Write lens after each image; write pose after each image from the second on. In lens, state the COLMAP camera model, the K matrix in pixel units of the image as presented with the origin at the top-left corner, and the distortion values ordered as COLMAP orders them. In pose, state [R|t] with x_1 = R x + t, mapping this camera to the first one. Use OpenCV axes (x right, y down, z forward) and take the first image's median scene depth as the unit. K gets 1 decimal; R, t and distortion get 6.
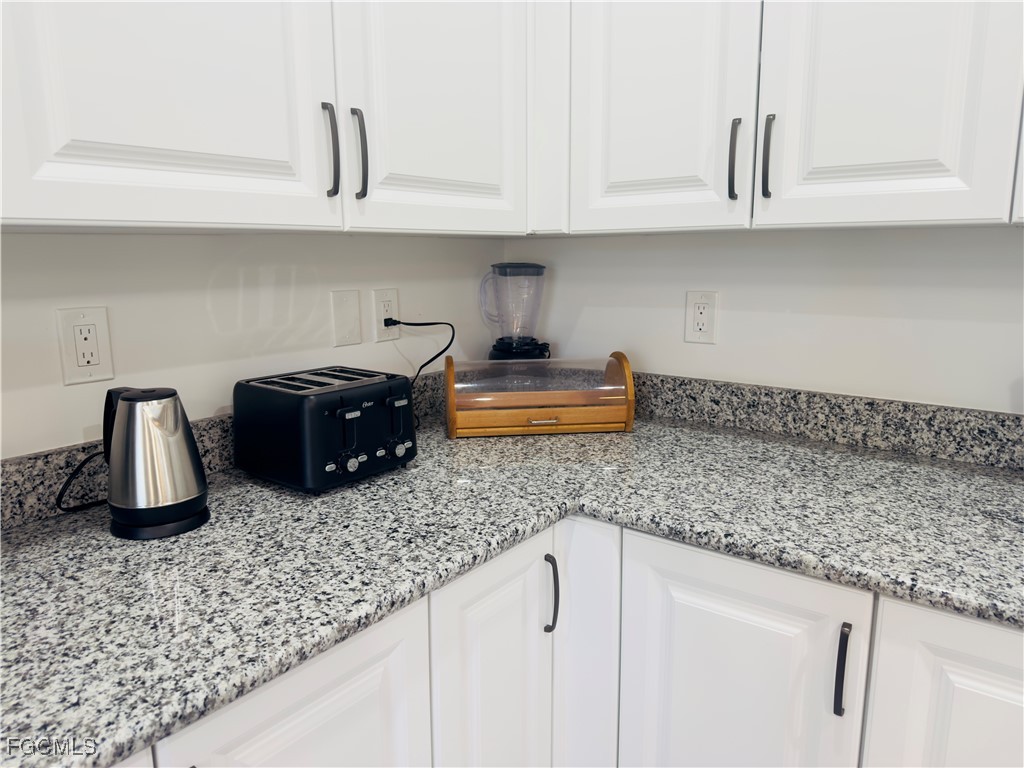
lens RADIAL K [[723.7, 0, 505.7], [0, 723.7, 390.3], [0, 0, 1]] dist [0.035838, -0.002385]
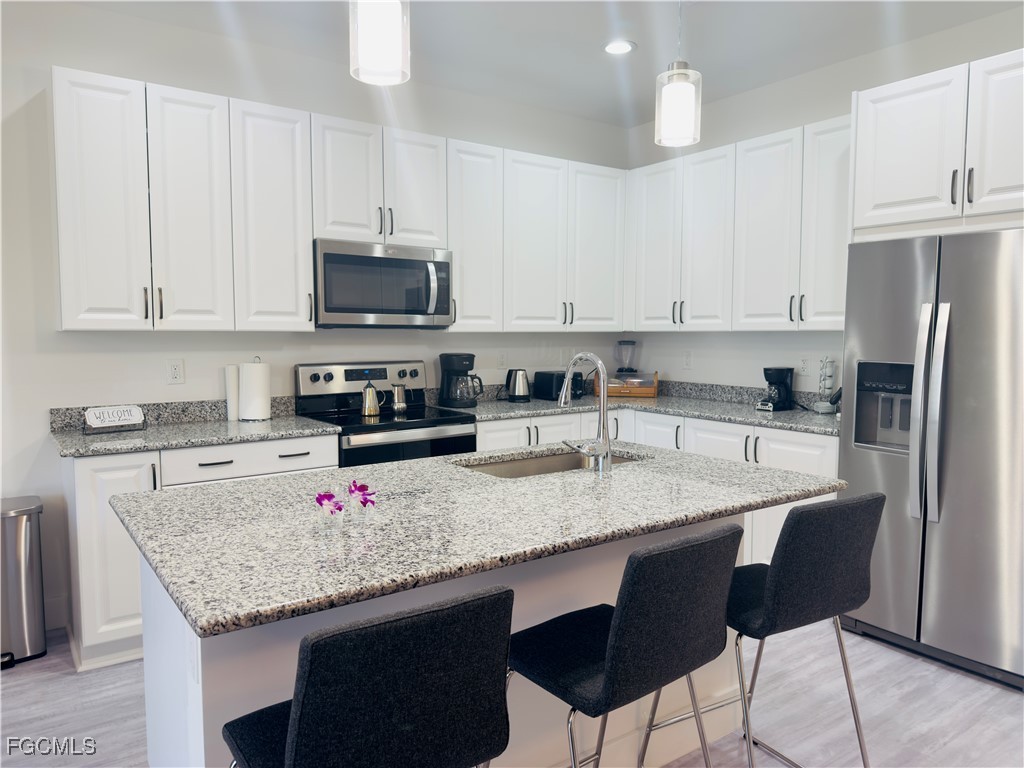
lens RADIAL K [[723.7, 0, 509.9], [0, 723.7, 385.0], [0, 0, 1]] dist [0.035838, -0.002385]
pose [[0.956124, 0.027838, -0.291635, 0.592390], [-0.062826, 0.991799, -0.111304, 0.486333], [0.286145, 0.124743, 0.950032, -2.585807]]
